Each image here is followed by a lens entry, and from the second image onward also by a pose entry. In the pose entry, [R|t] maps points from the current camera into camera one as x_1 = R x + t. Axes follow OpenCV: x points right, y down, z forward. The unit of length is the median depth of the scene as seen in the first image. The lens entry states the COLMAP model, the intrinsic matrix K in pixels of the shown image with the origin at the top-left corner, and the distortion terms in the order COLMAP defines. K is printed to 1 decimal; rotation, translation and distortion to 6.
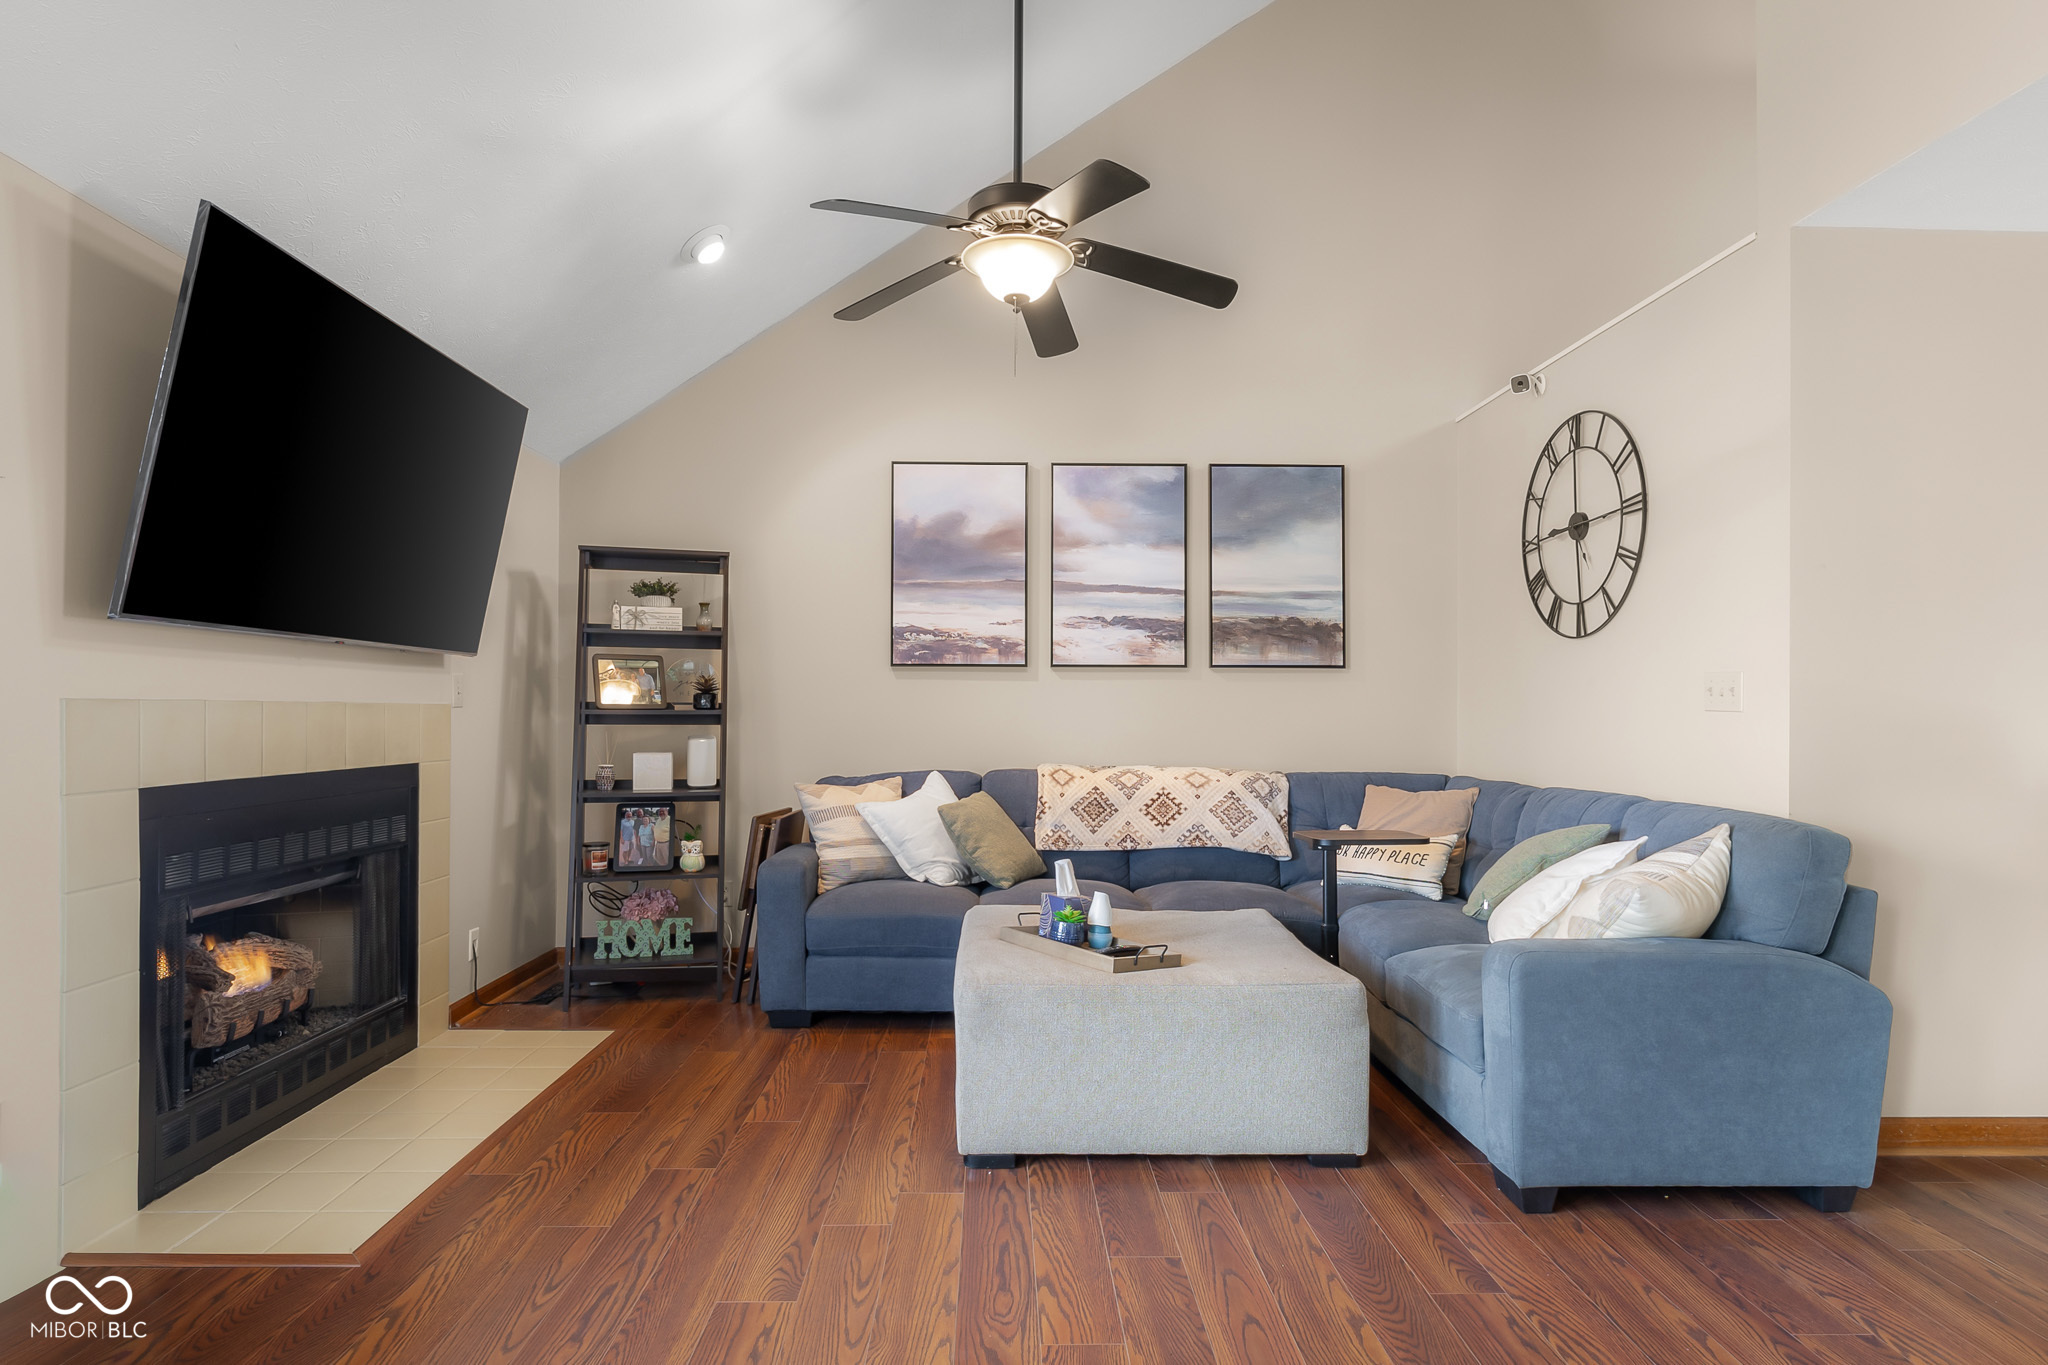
lens RADIAL K [[1077.5, 0, 1019.6], [0, 1077.5, 719.7], [0, 0, 1]] dist [-0.009410, 0.000372]
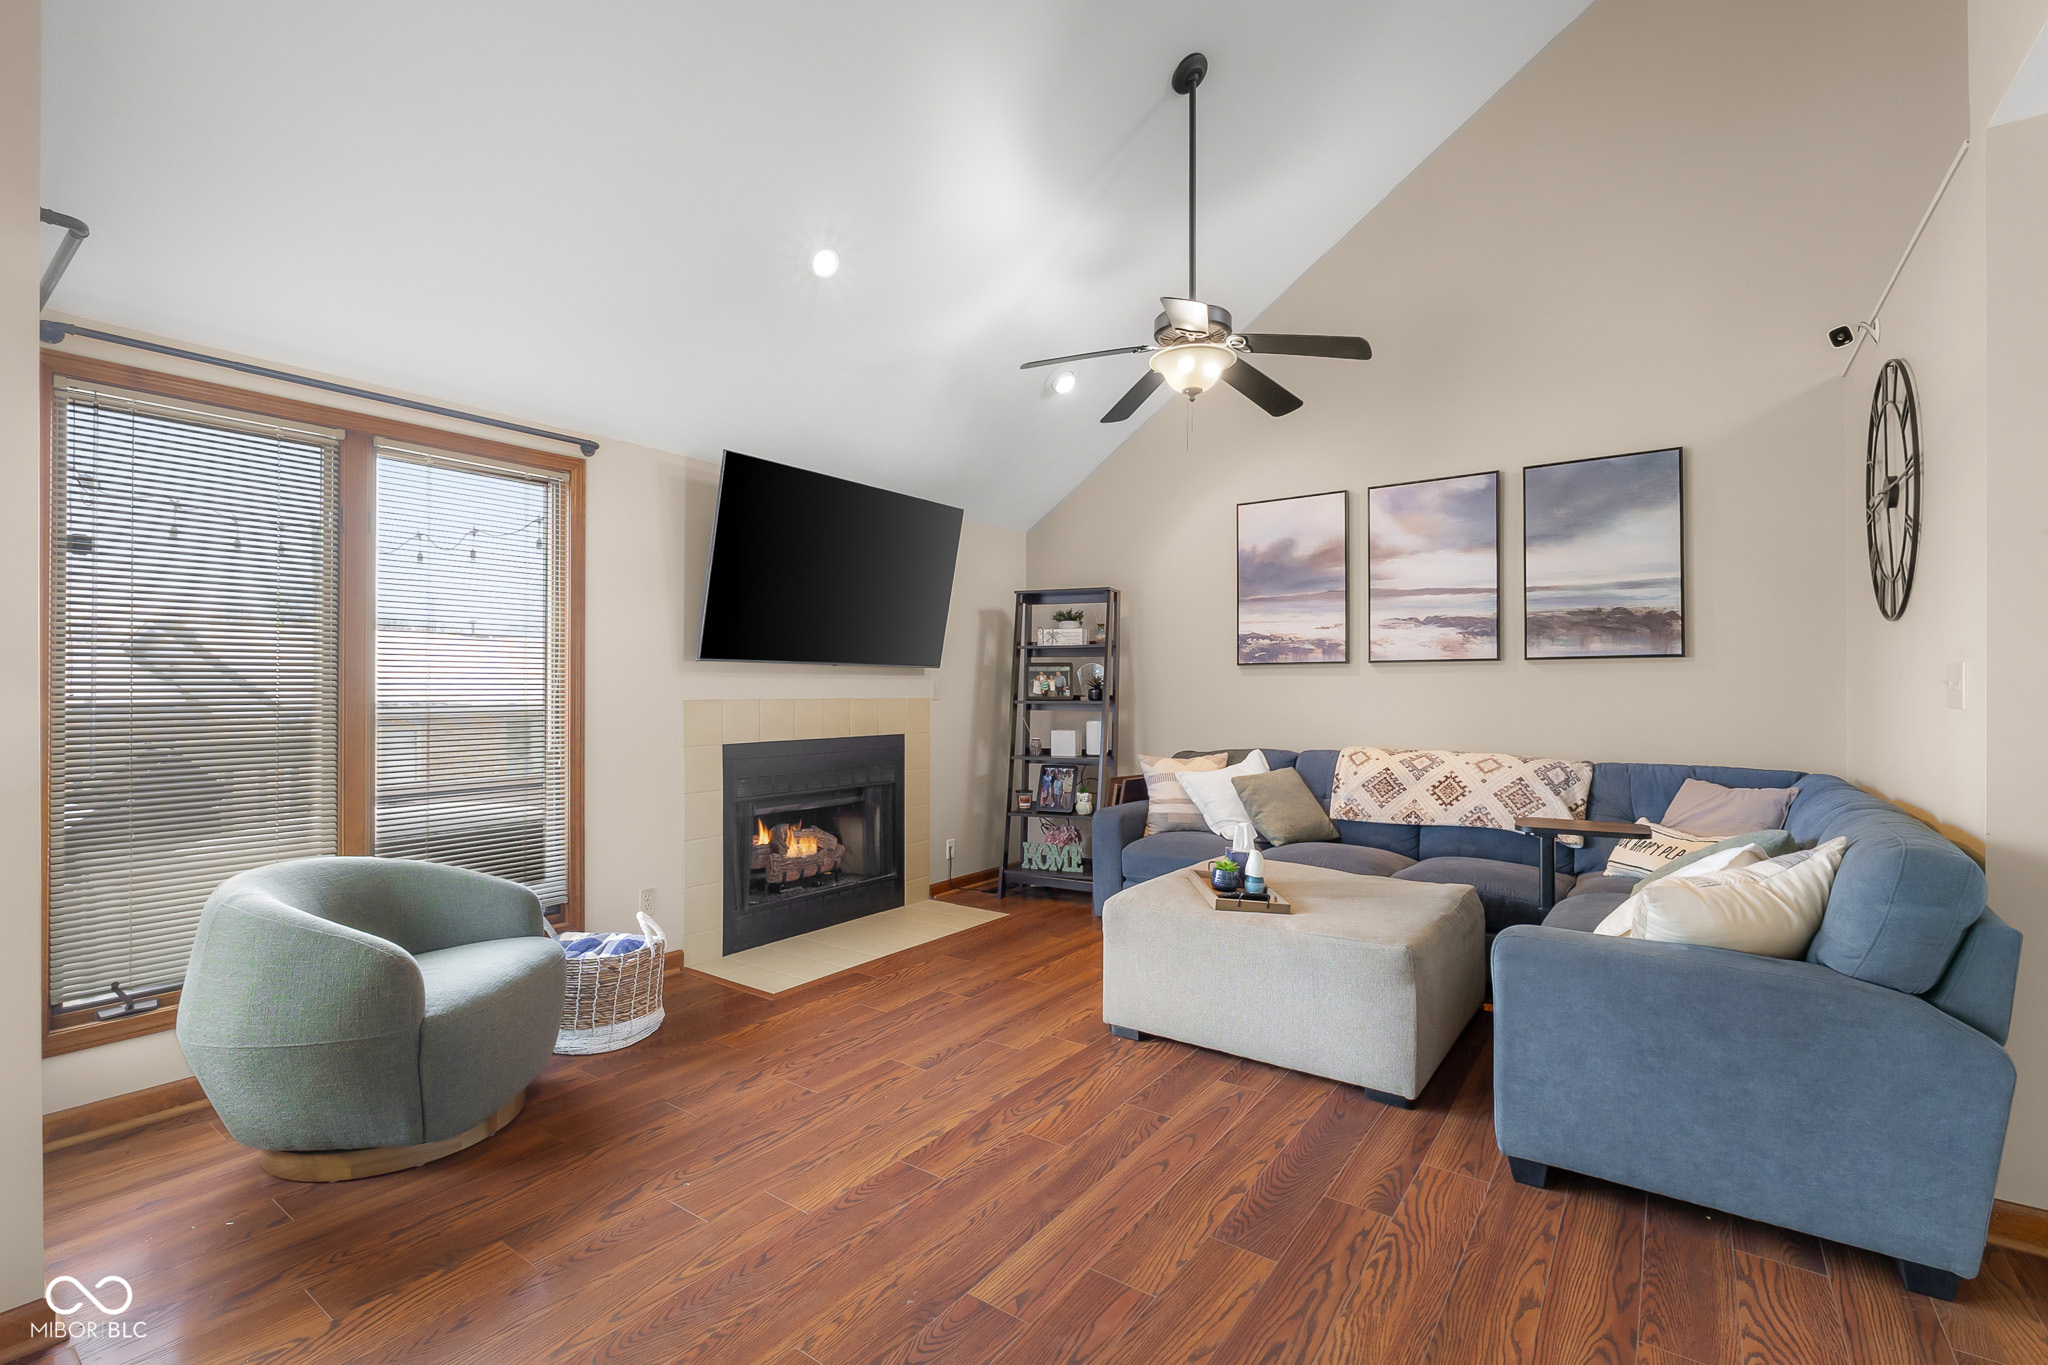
lens RADIAL K [[912.4, 0, 1016.7], [0, 912.4, 695.7], [0, 0, 1]] dist [-0.001683, 0.000072]
pose [[0.797663, -0.002400, -0.603098, 0.344927], [0.000109, 0.999993, -0.003836, -0.010872], [0.603103, 0.002994, 0.797658, -0.013509]]
